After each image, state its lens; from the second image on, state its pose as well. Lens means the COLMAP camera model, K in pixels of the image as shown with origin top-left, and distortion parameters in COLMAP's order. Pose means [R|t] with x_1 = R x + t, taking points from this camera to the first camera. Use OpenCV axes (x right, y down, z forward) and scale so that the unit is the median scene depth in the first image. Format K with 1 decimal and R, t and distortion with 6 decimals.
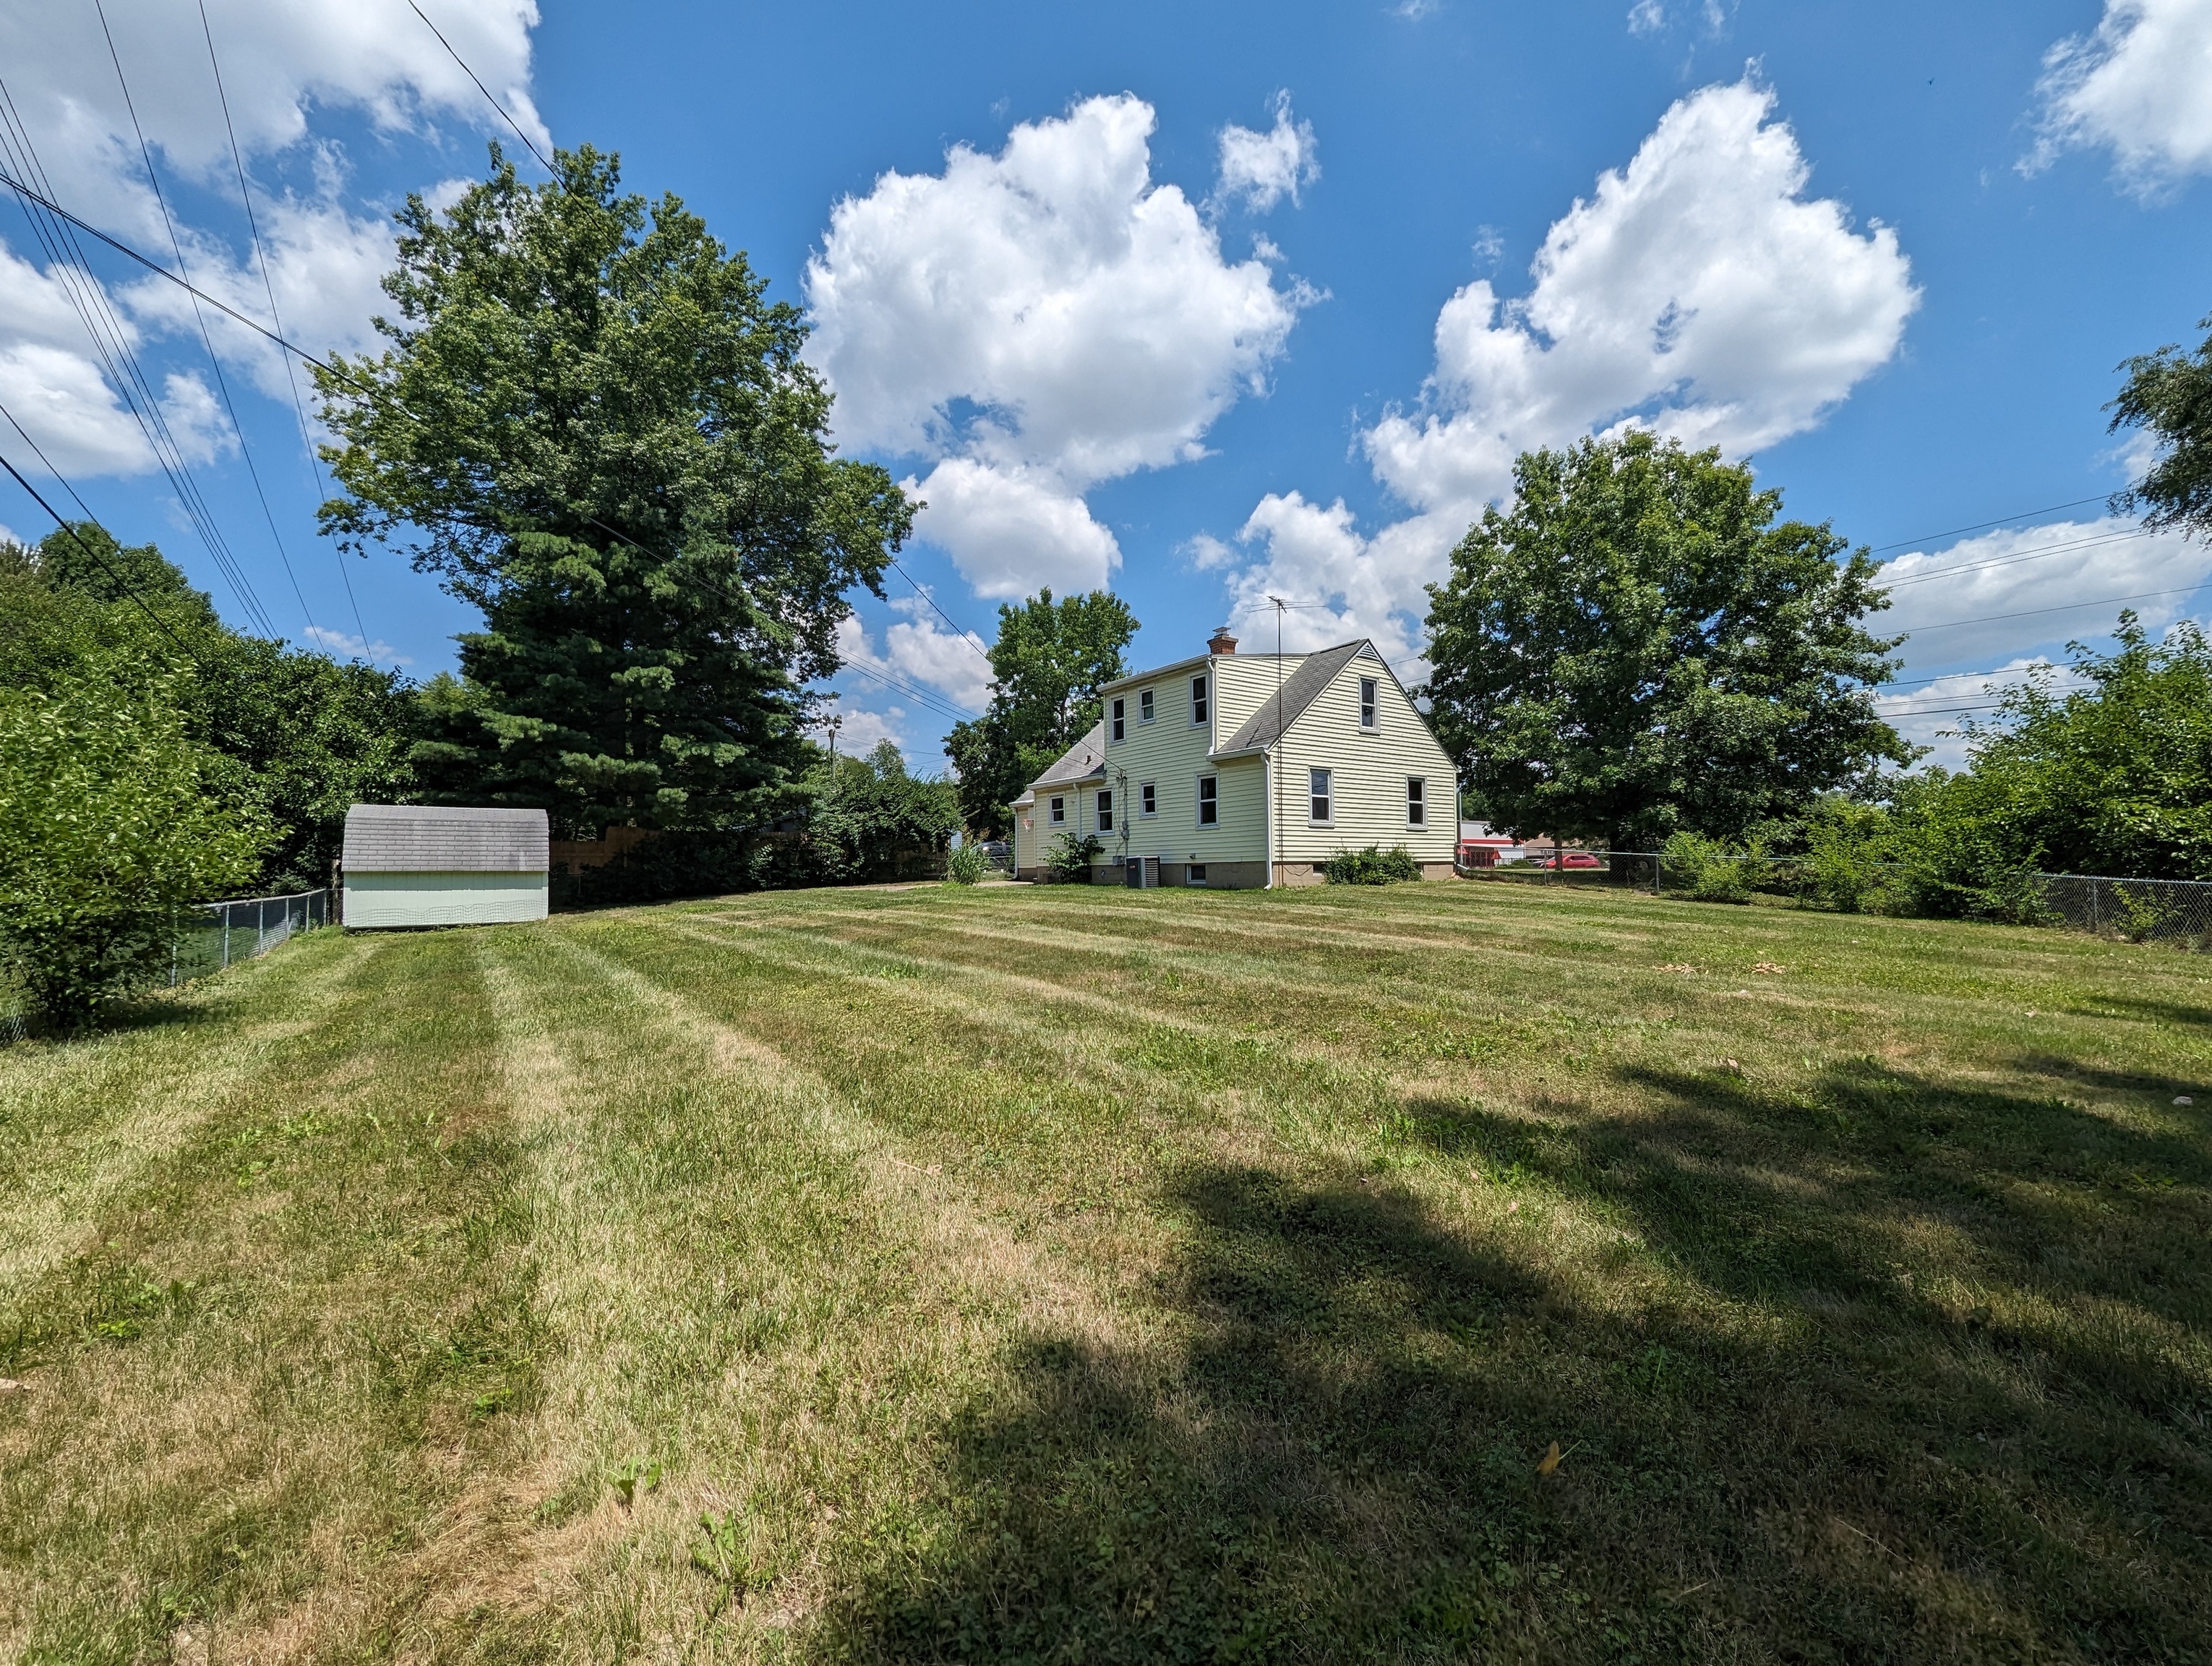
lens RADIAL K [[926.0, 0, 1116.7], [0, 926.0, 842.4], [0, 0, 1]] dist [-0.001542, -0.000221]
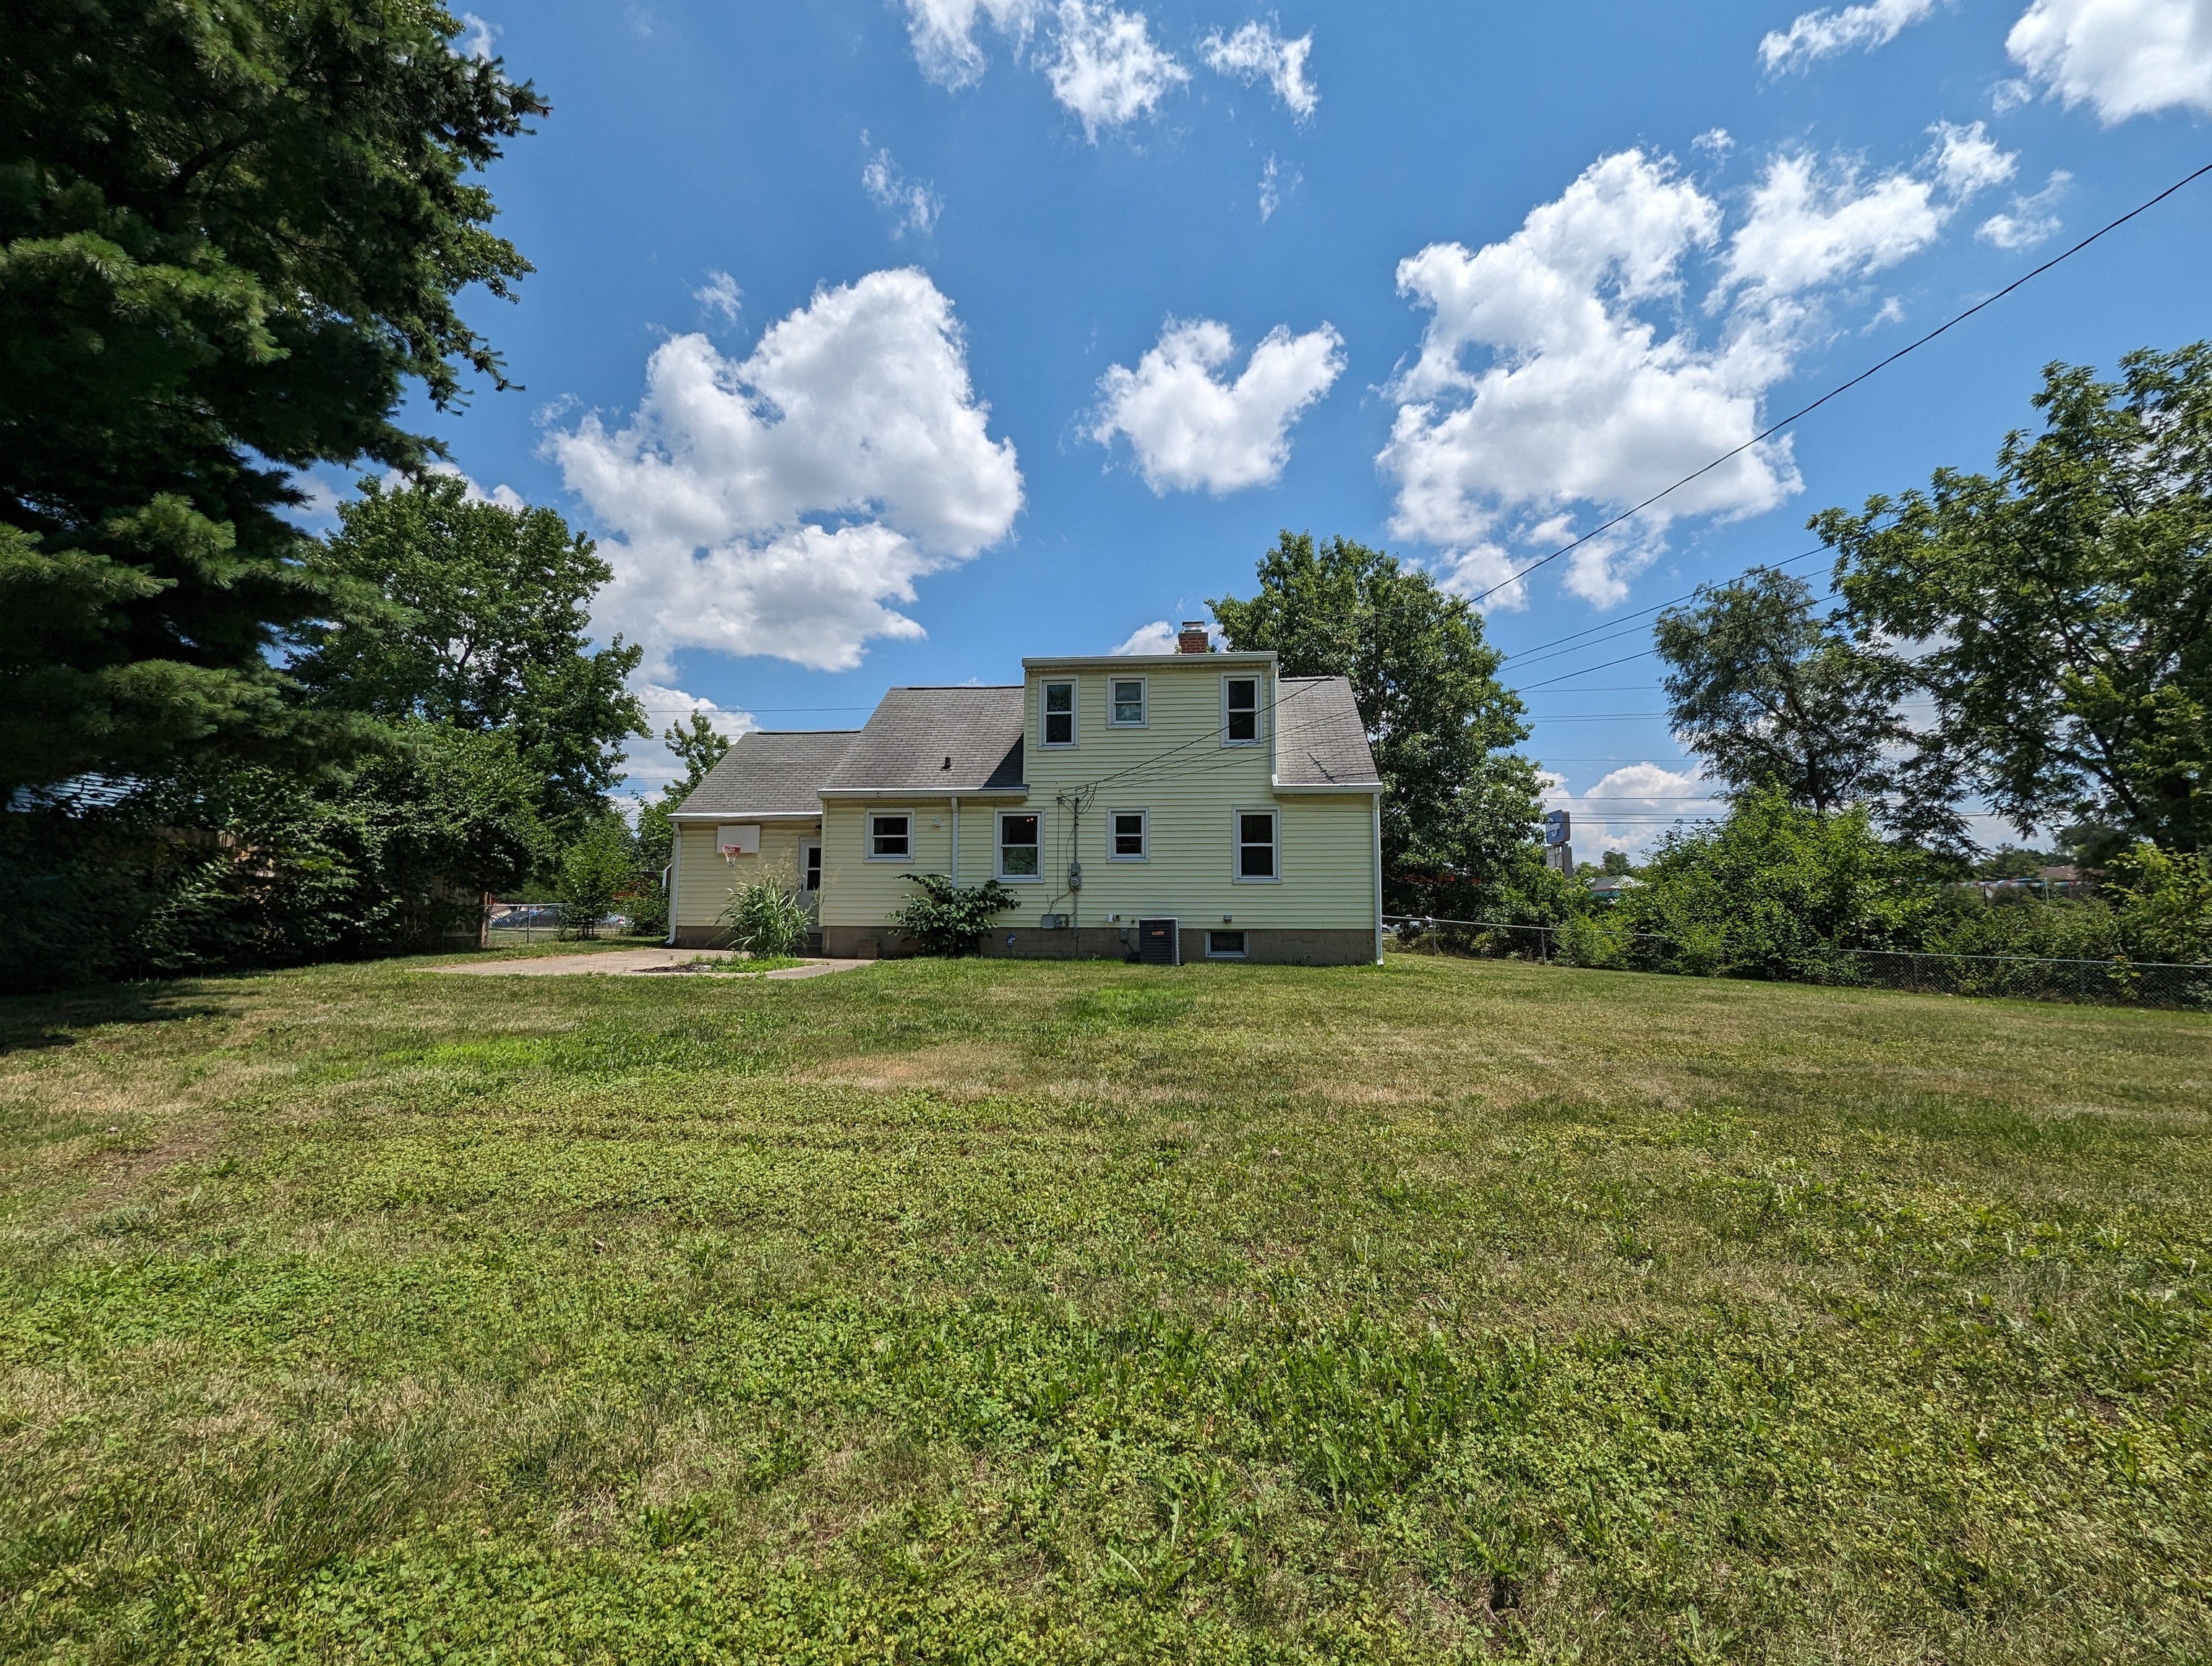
lens RADIAL K [[926.0, 0, 1116.7], [0, 926.0, 842.4], [0, 0, 1]] dist [-0.001542, -0.000221]
pose [[0.671984, 0.080470, 0.736181, -0.462830], [-0.037767, 0.996509, -0.074453, 0.010899], [-0.739602, 0.022228, 0.672677, 0.512750]]
